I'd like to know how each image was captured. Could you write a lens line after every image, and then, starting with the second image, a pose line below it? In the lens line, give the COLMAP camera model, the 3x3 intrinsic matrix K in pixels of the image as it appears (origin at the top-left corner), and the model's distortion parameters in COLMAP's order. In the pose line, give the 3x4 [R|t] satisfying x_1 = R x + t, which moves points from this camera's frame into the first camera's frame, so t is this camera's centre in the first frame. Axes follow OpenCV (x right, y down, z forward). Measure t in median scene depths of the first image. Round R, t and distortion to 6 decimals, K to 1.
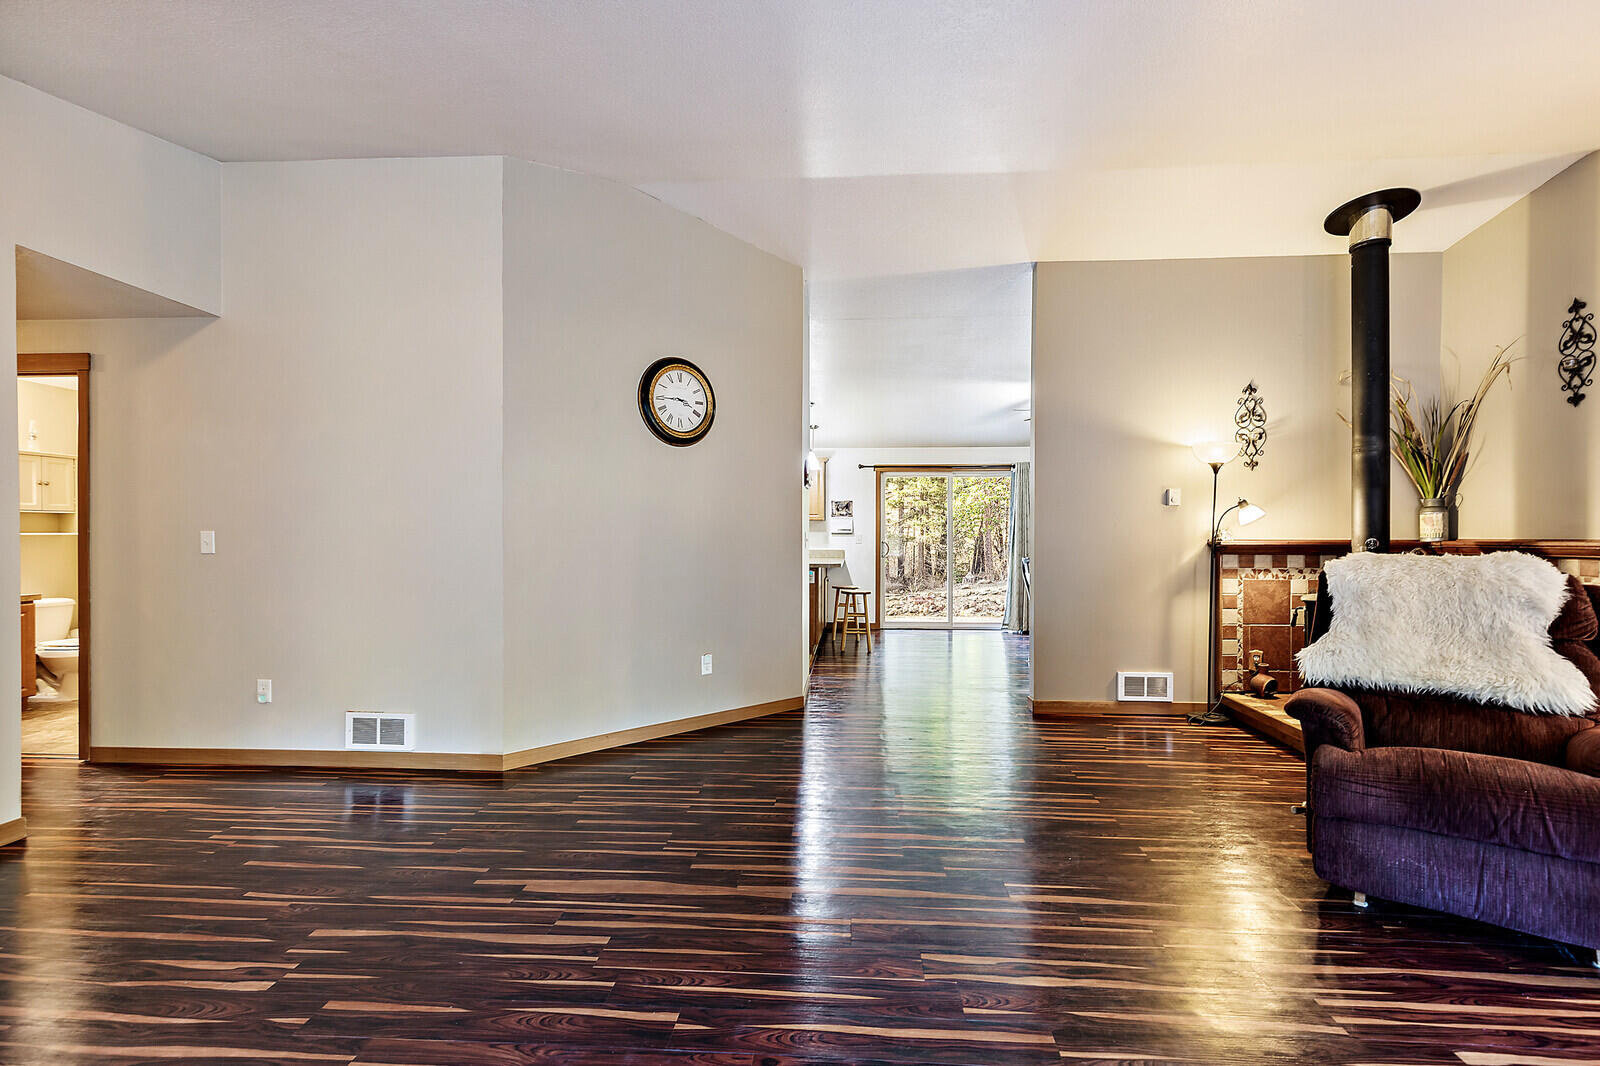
lens RADIAL K [[730.0, 0, 800.0], [0, 730.0, 533.0], [0, 0, 1]] dist [0.006592, 0.000031]
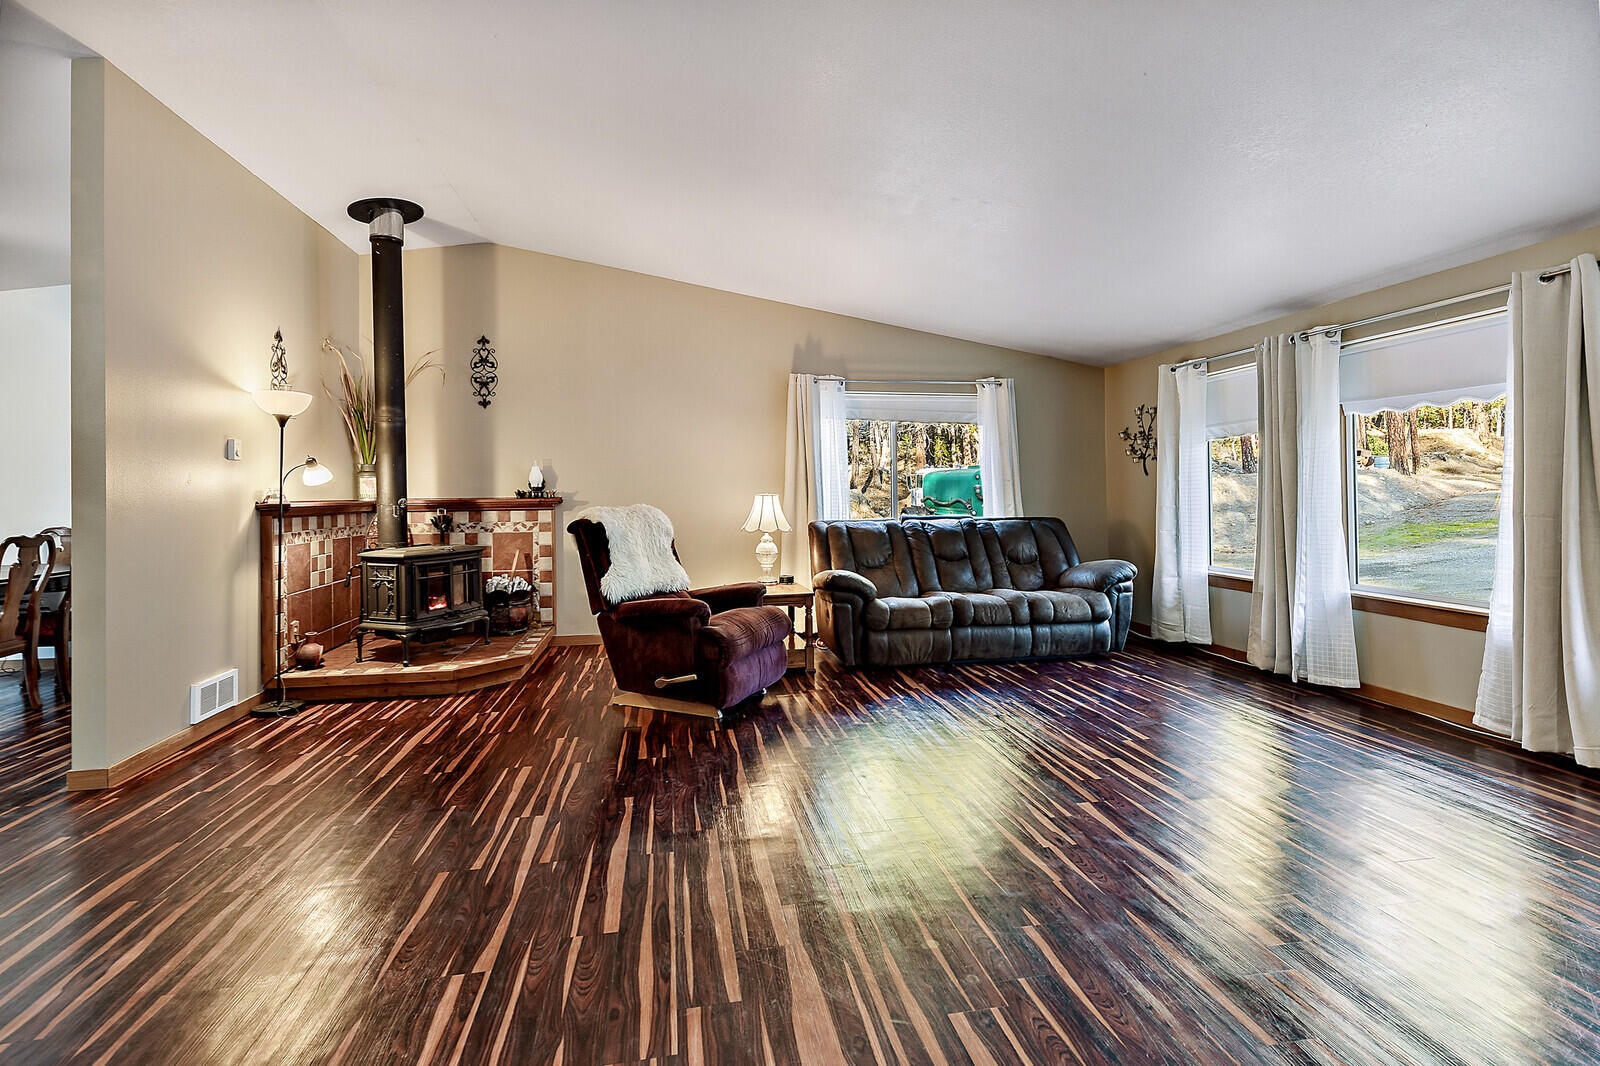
lens RADIAL K [[737.1, 0, 807.4], [0, 737.1, 480.9], [0, 0, 1]] dist [0.004058, -0.000048]
pose [[-0.254382, 0.016655, 0.966960, -0.450288], [0.004760, 0.999861, -0.015970, 0.001210], [-0.967092, 0.000540, -0.254426, 0.614684]]
